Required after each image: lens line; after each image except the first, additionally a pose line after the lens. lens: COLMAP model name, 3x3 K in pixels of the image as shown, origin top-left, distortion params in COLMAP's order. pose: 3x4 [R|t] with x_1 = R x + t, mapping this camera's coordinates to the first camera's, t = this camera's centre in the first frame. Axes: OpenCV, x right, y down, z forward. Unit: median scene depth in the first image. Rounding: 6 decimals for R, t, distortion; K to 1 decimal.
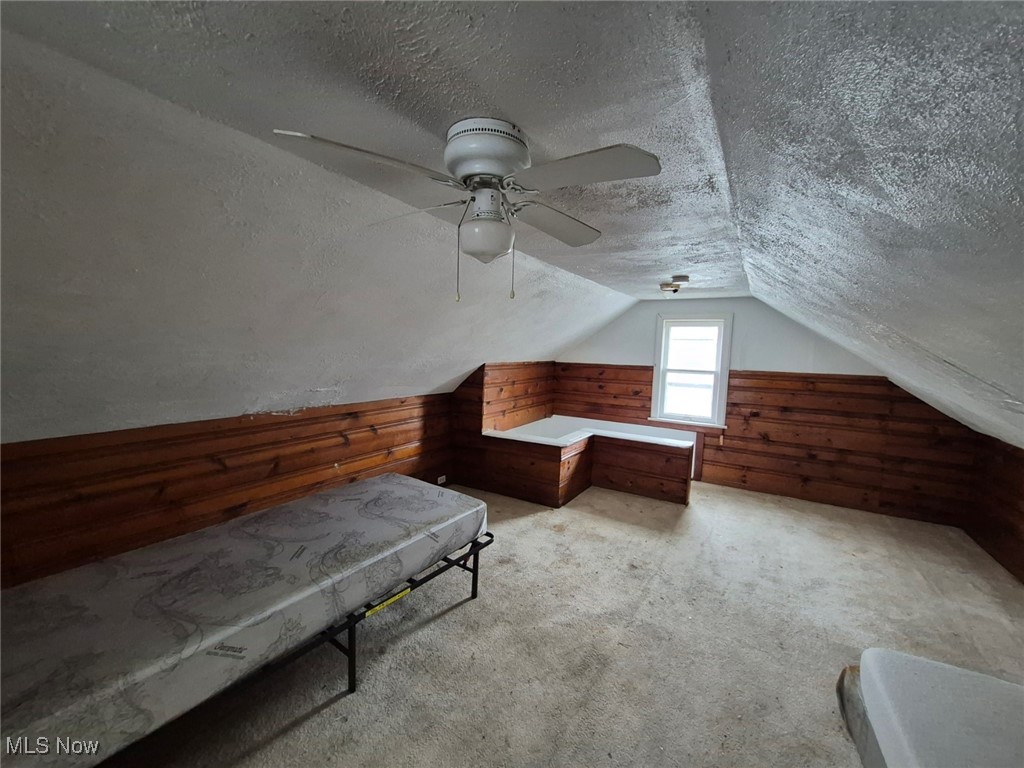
lens RADIAL K [[400.4, 0, 523.3], [0, 400.4, 385.6], [0, 0, 1]] dist [0.000410, -0.000026]
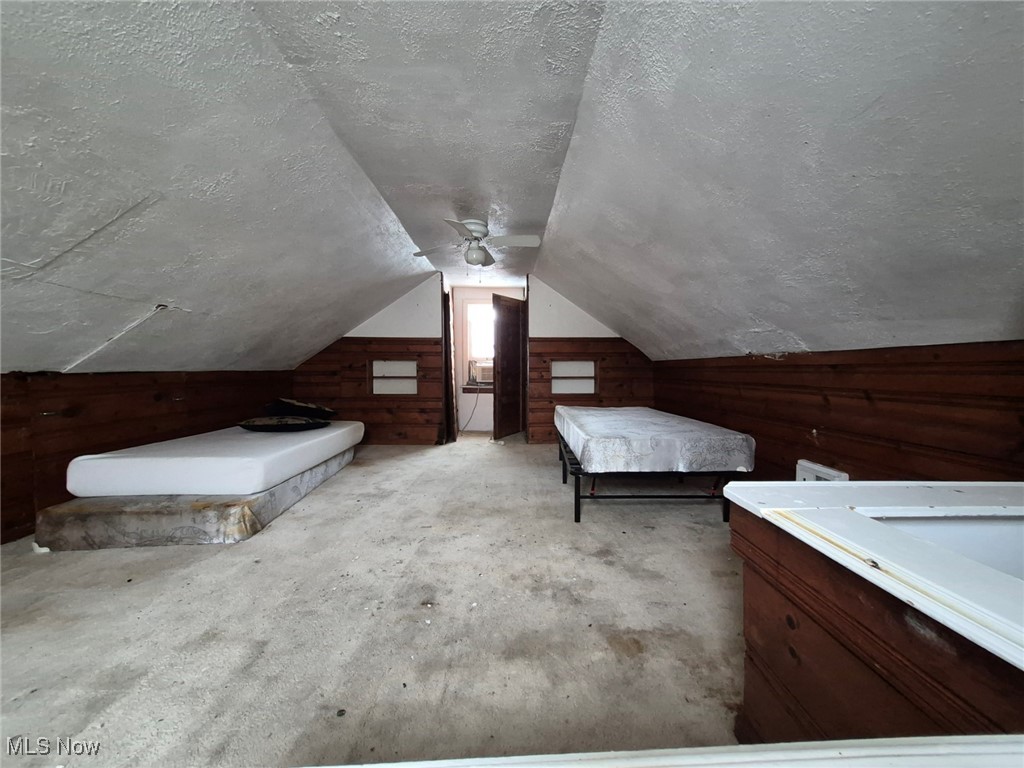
lens RADIAL K [[400.4, 0, 523.3], [0, 400.4, 385.6], [0, 0, 1]] dist [0.000410, -0.000026]
pose [[-0.834545, -0.006122, -0.550905, 0.471551], [-0.075694, 0.991730, 0.103646, 0.083780], [0.545715, 0.128198, -0.828107, 1.488623]]
